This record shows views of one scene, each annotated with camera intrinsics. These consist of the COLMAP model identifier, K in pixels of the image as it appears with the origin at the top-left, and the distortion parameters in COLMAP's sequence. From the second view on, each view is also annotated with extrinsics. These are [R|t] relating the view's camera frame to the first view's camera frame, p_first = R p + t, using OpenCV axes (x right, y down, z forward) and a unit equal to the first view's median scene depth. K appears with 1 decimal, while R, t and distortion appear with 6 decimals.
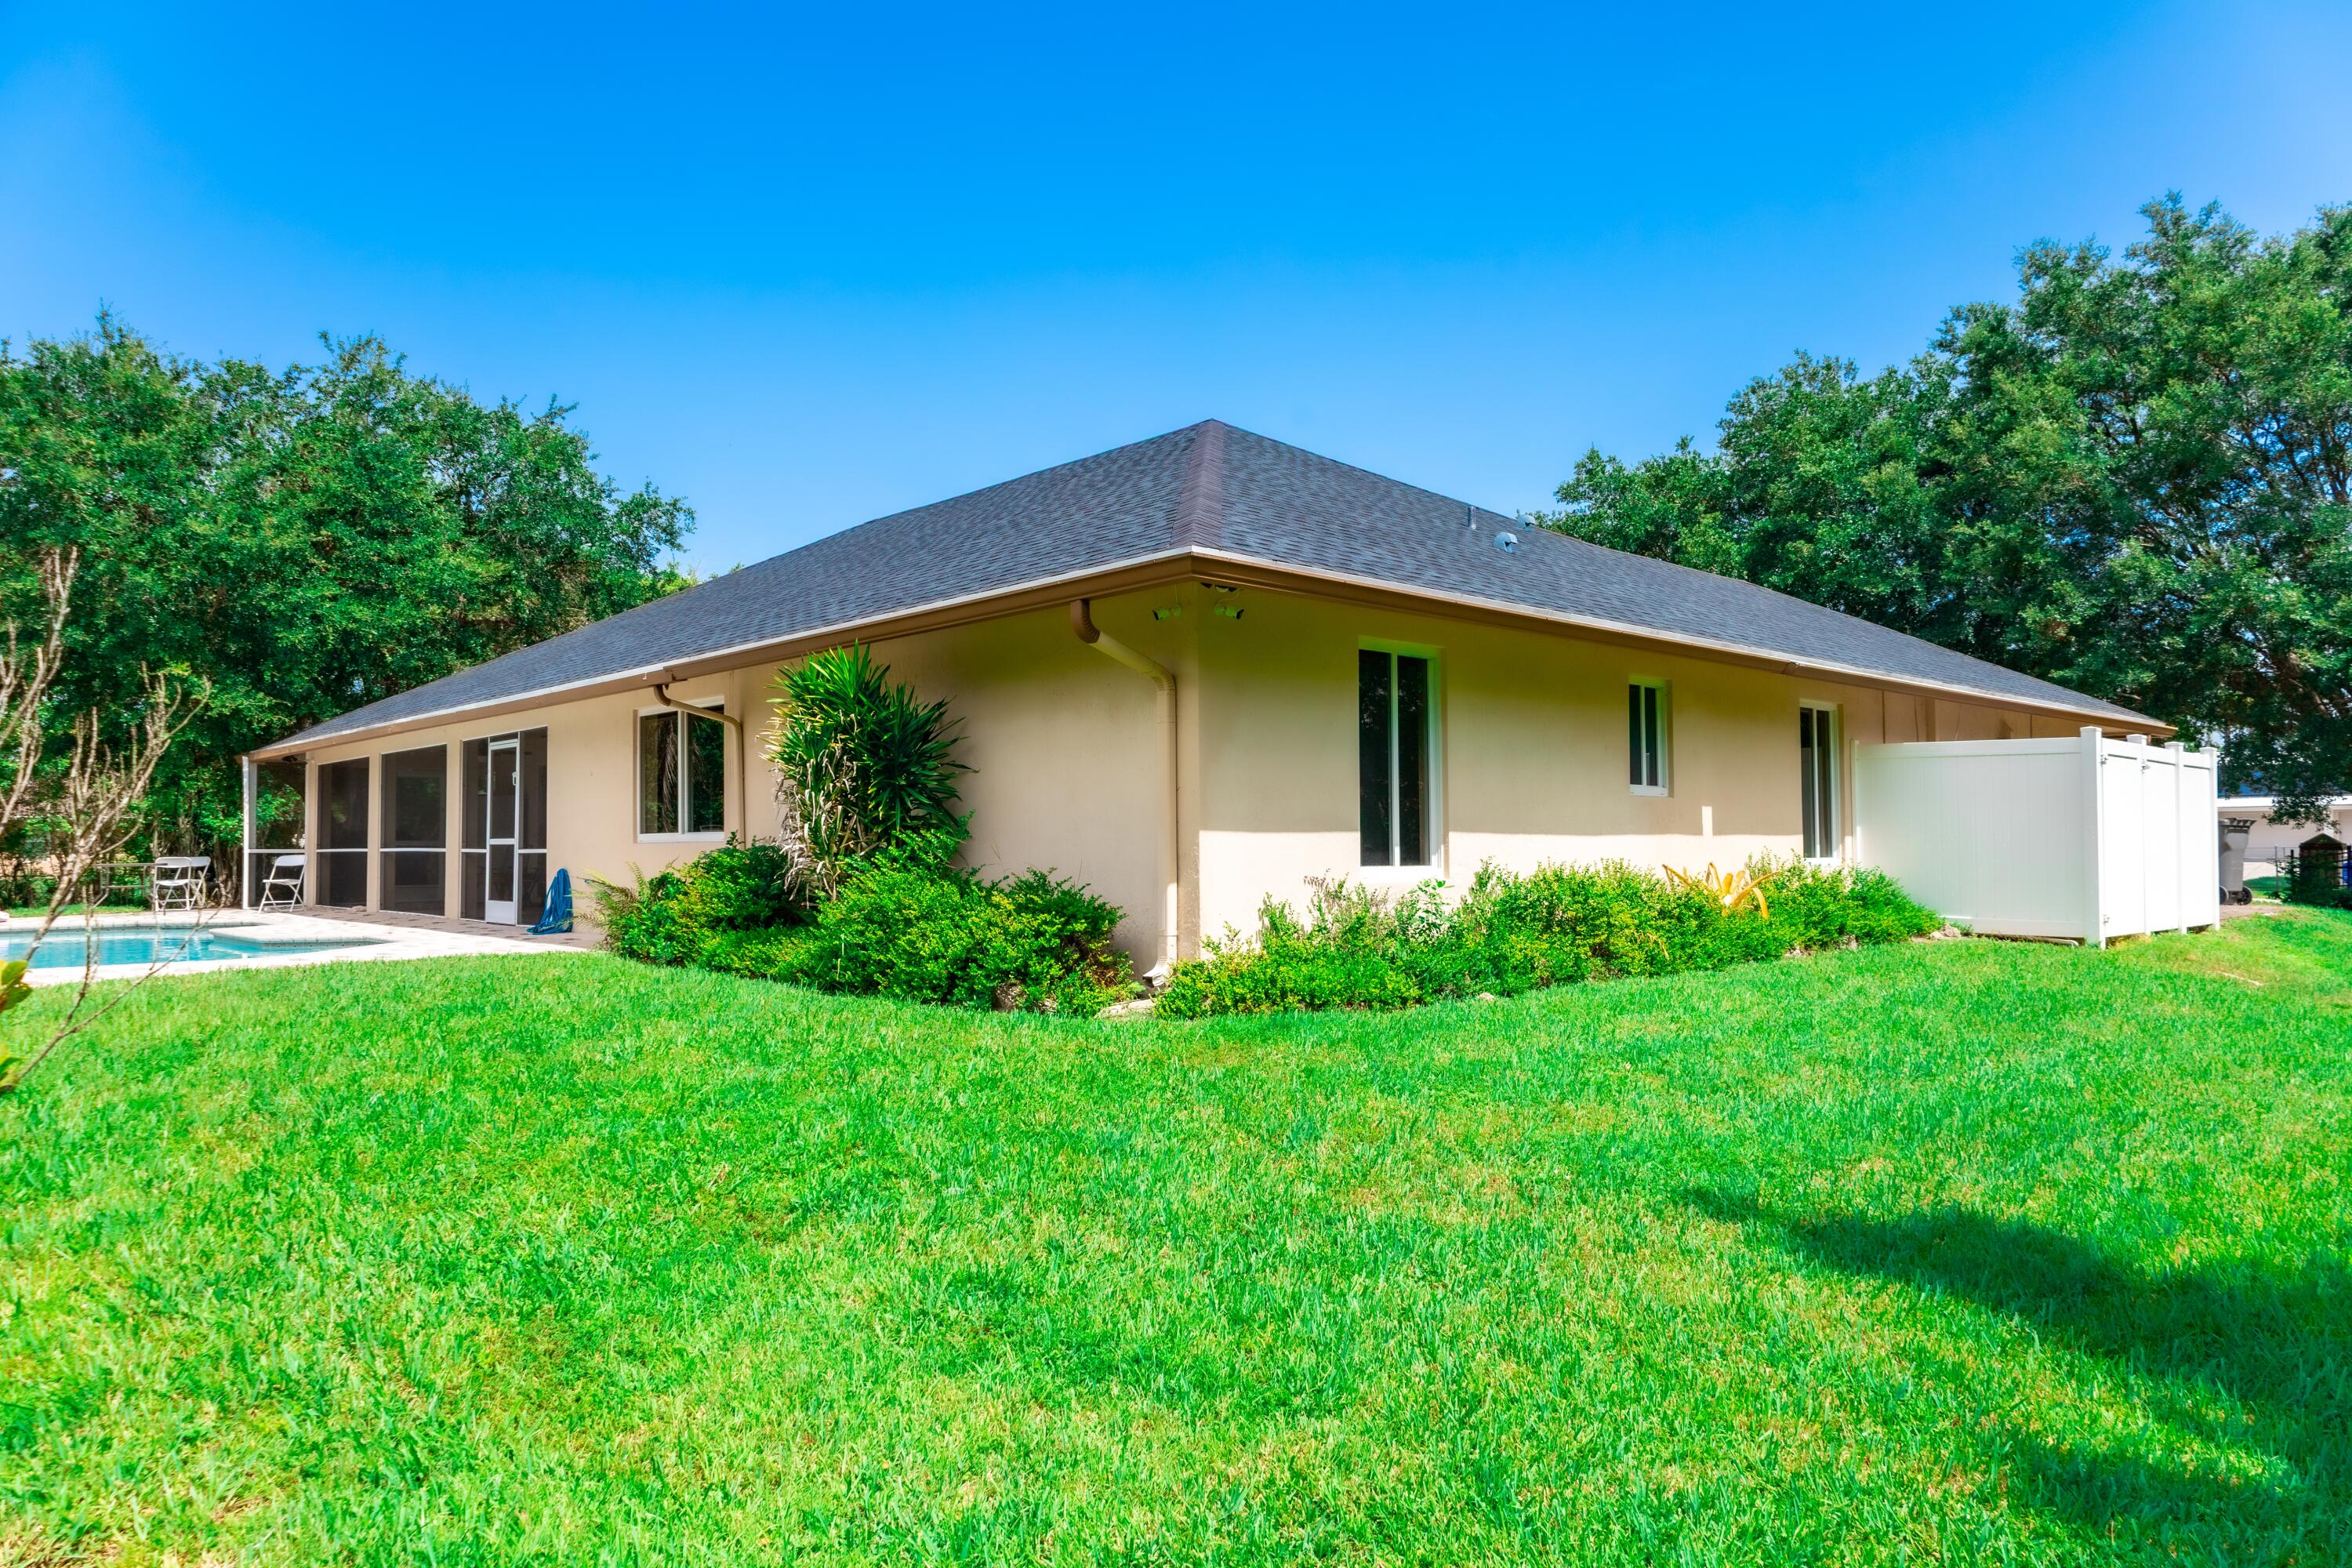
lens RADIAL K [[1707.9, 0, 1176.0], [0, 1707.9, 784.0], [0, 0, 1]] dist [-0.062497, 0.116053]
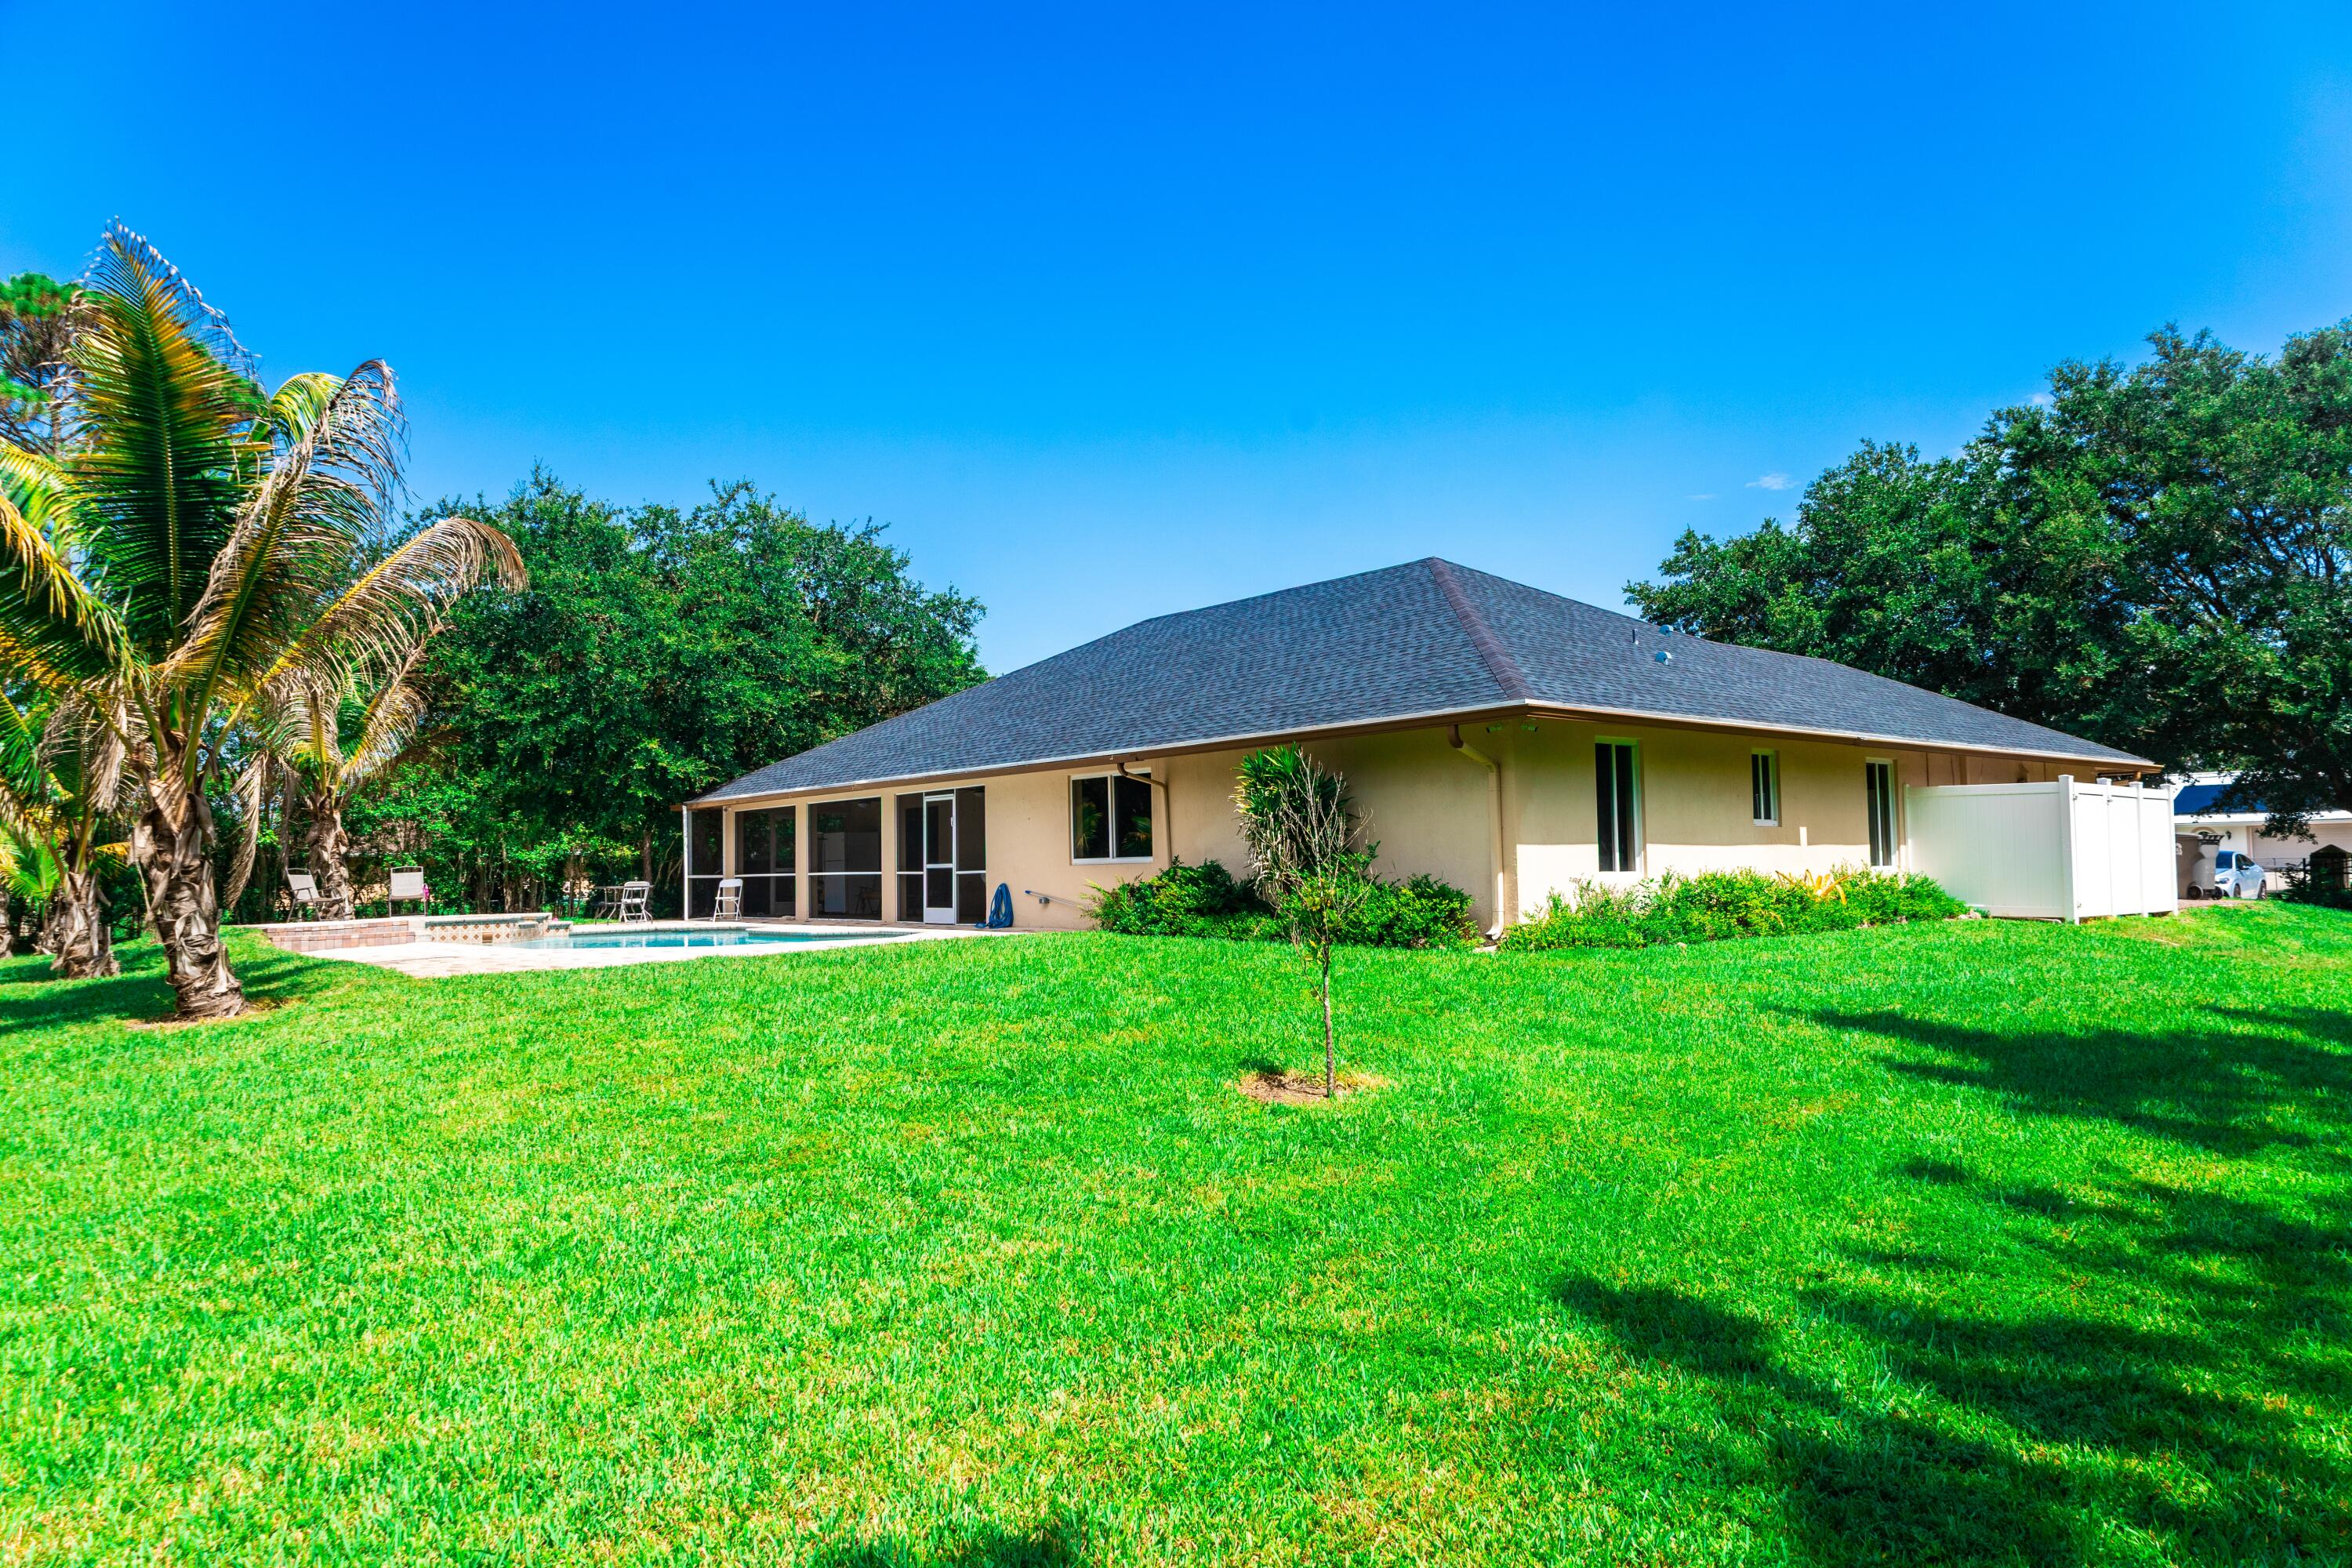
lens RADIAL K [[1608.9, 0, 1176.0], [0, 1608.9, 784.0], [0, 0, 1]] dist [-0.007064, -0.001375]
pose [[0.998097, -0.013640, -0.060141, -0.118346], [0.012610, 0.999768, -0.017463, -0.009006], [0.060365, 0.016671, 0.998037, -0.345723]]
